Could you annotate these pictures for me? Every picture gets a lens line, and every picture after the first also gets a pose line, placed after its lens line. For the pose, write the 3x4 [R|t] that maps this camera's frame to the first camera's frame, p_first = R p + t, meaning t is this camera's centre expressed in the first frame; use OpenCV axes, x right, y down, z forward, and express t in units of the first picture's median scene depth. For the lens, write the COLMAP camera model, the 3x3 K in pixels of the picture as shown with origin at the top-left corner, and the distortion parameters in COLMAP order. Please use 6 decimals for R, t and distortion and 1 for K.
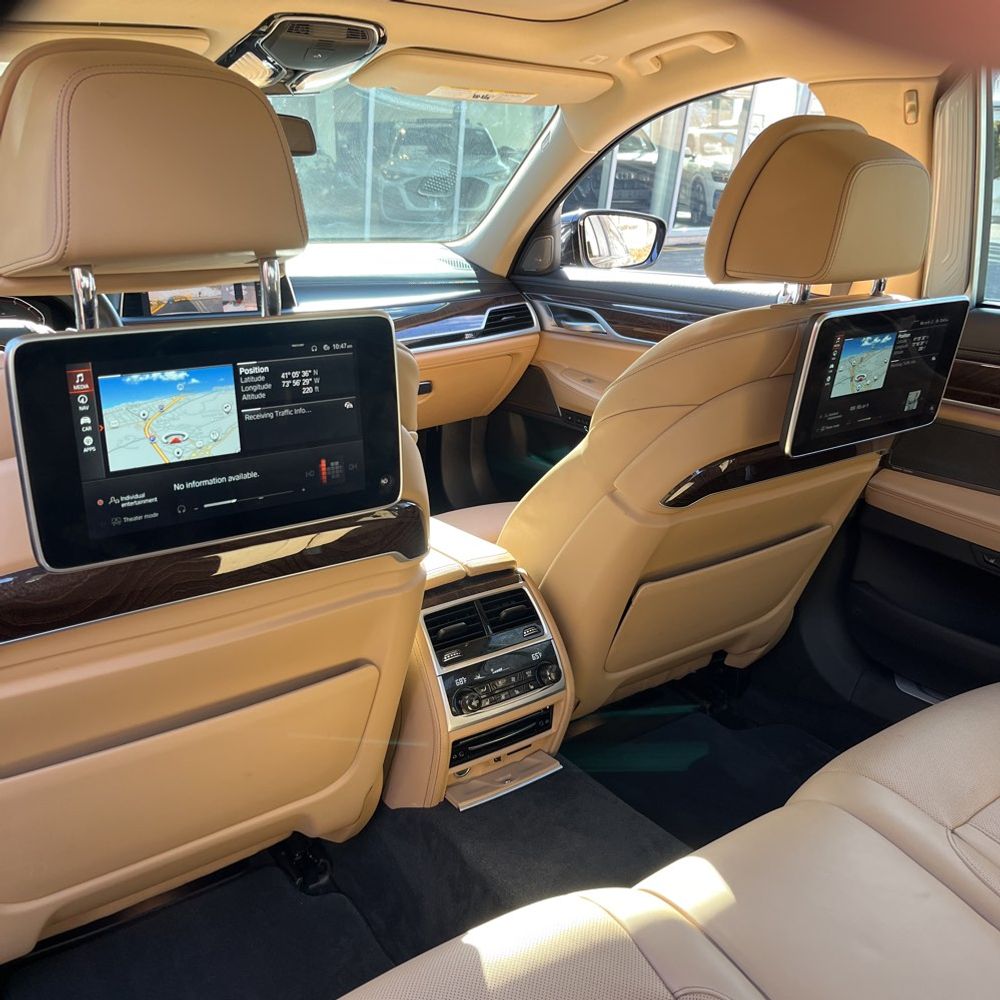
lens RADIAL K [[1010.6, 0, 500.0], [0, 1010.6, 500.0], [0, 0, 1]] dist [0.048693, -0.029410]
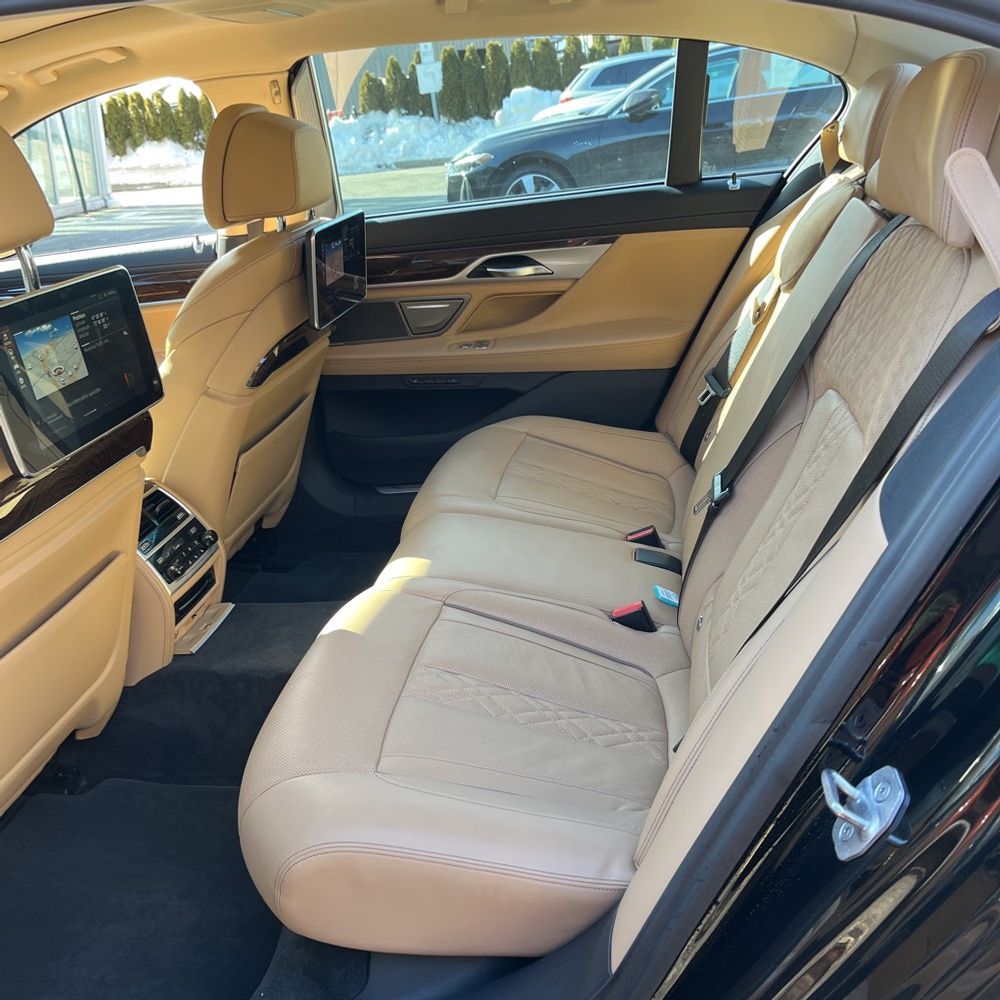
lens RADIAL K [[1003.5, 0, 500.0], [0, 1003.5, 500.0], [0, 0, 1]] dist [0.082328, -0.100583]
pose [[0.712511, -0.343298, 0.611943, -0.492753], [0.330788, 0.933482, 0.138530, 0.070253], [-0.618795, 0.103719, 0.778675, -0.290581]]
